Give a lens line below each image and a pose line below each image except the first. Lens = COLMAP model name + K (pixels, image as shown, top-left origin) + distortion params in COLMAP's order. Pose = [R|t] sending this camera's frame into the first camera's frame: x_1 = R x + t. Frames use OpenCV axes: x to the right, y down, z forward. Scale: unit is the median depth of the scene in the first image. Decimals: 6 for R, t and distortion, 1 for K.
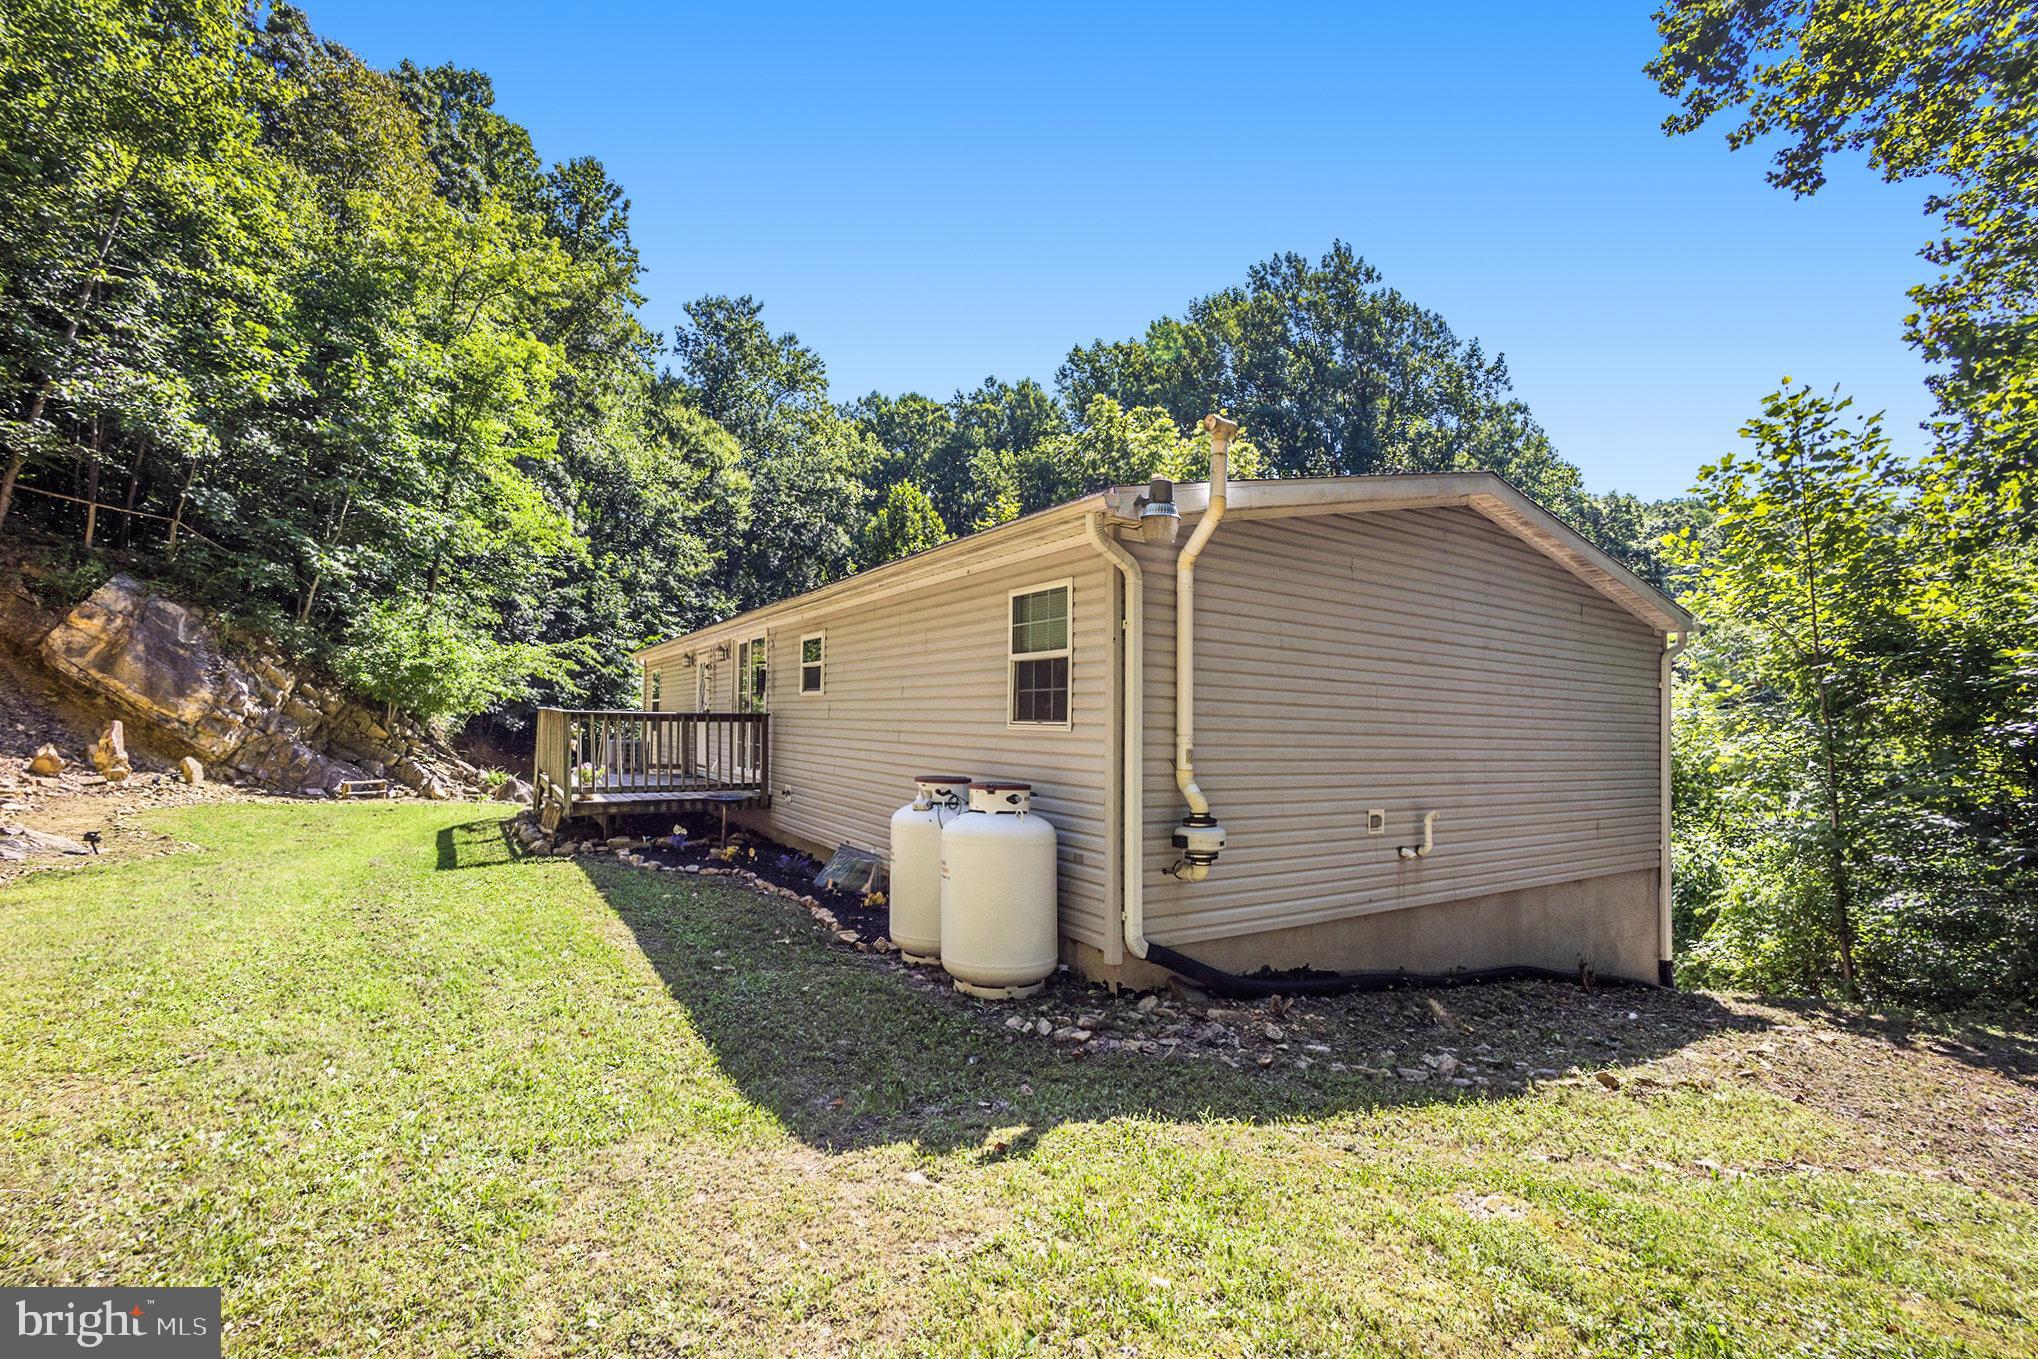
lens RADIAL K [[867.7, 0, 1017.4], [0, 867.7, 708.7], [0, 0, 1]] dist [-0.036199, 0.017095]
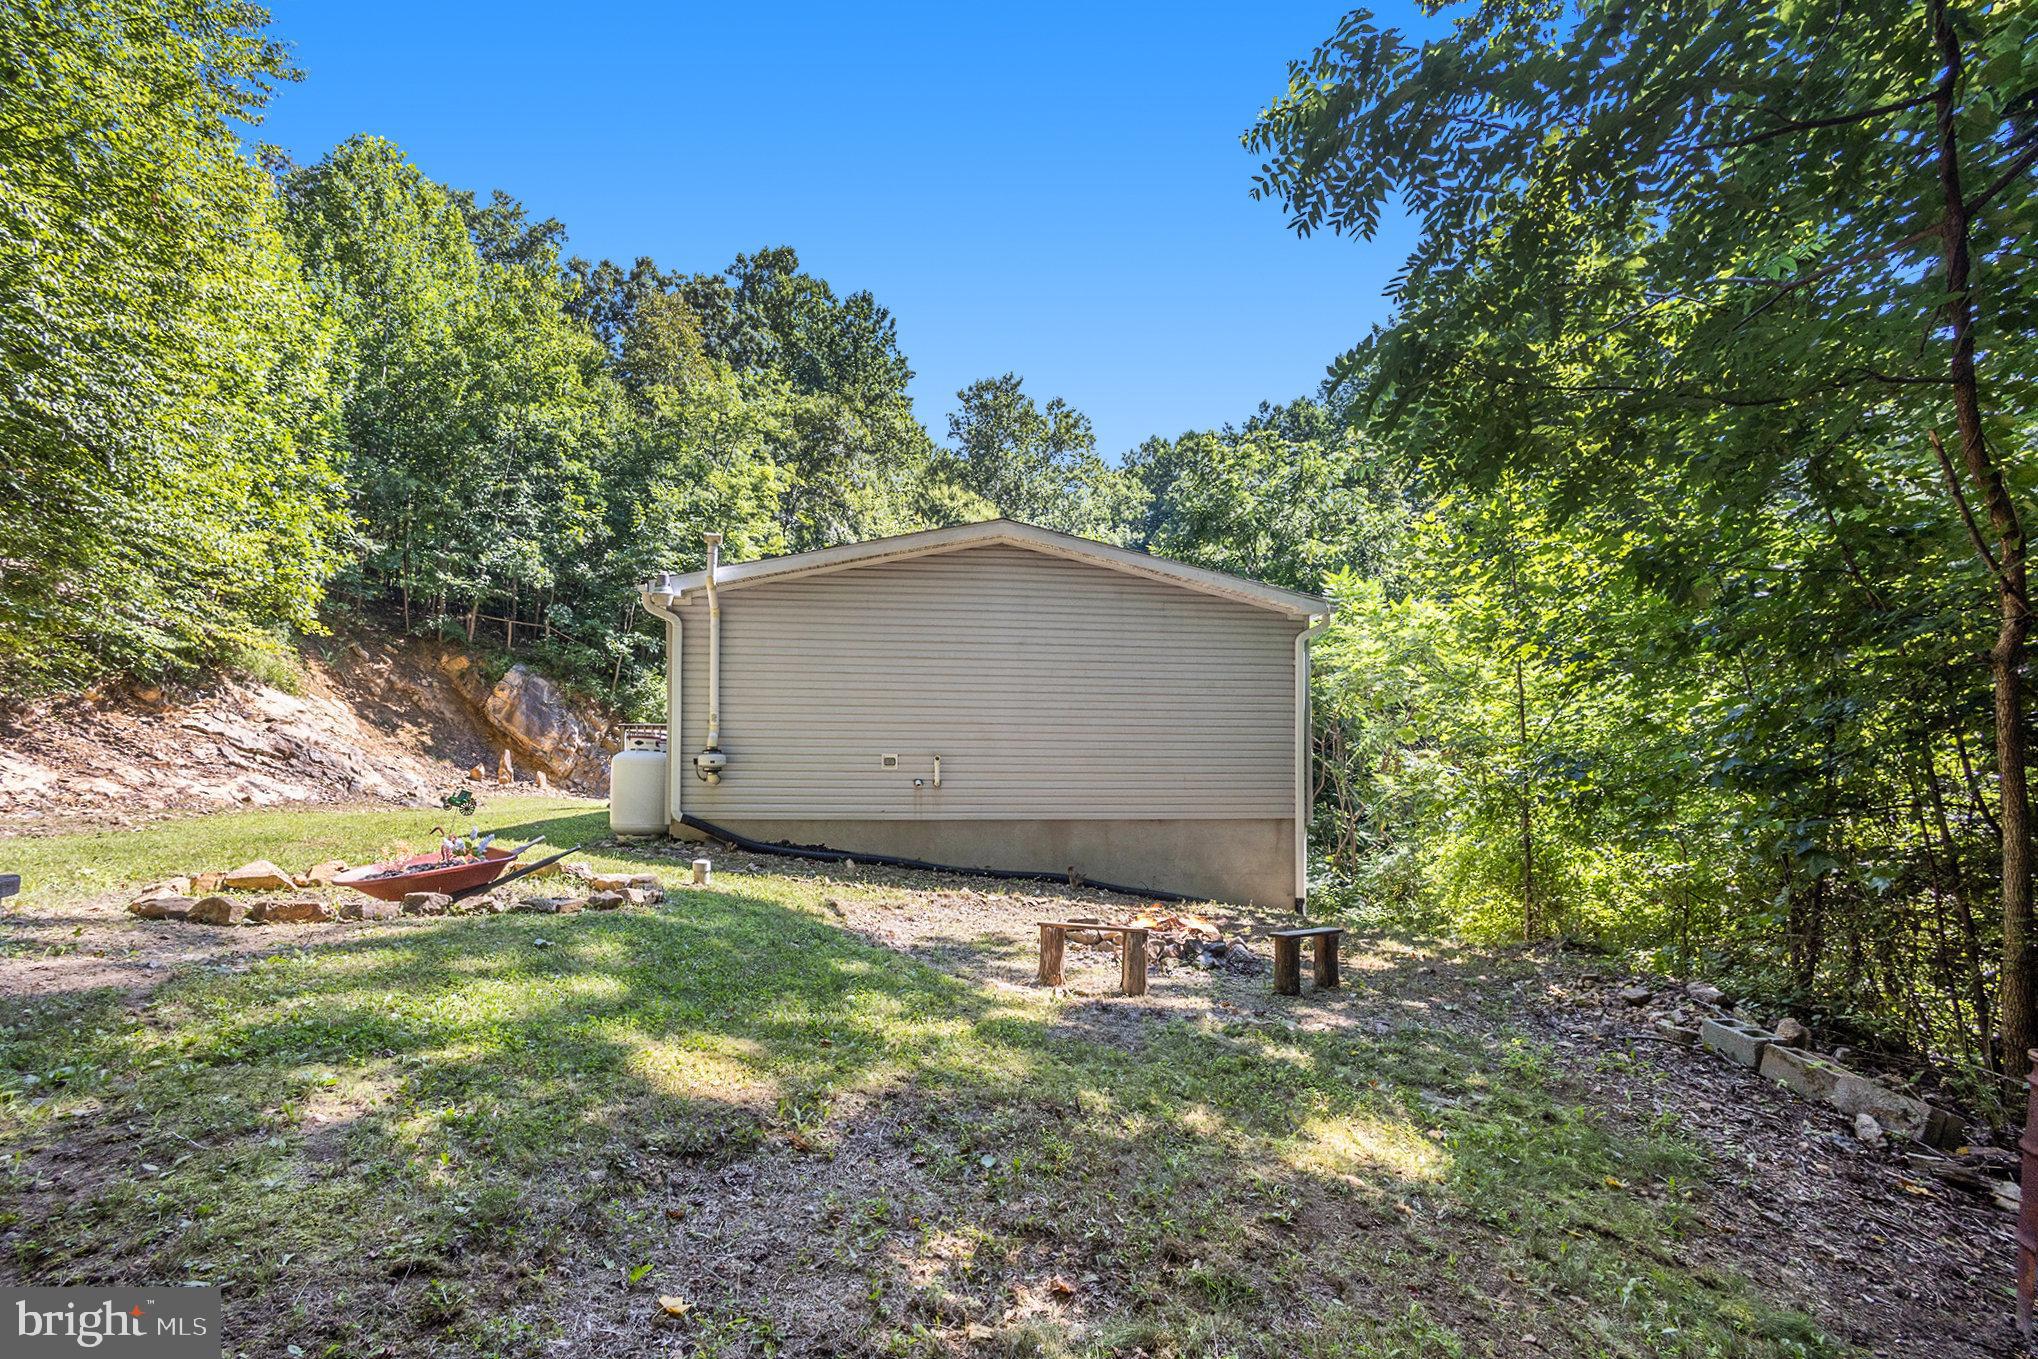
lens RADIAL K [[910.6, 0, 1017.9], [0, 910.6, 773.2], [0, 0, 1]] dist [-0.036898, -0.000087]
pose [[0.904229, -0.016781, -0.426717, 0.498631], [0.023731, 0.999658, 0.010975, 0.052439], [0.426387, -0.020050, 0.904319, -0.145992]]
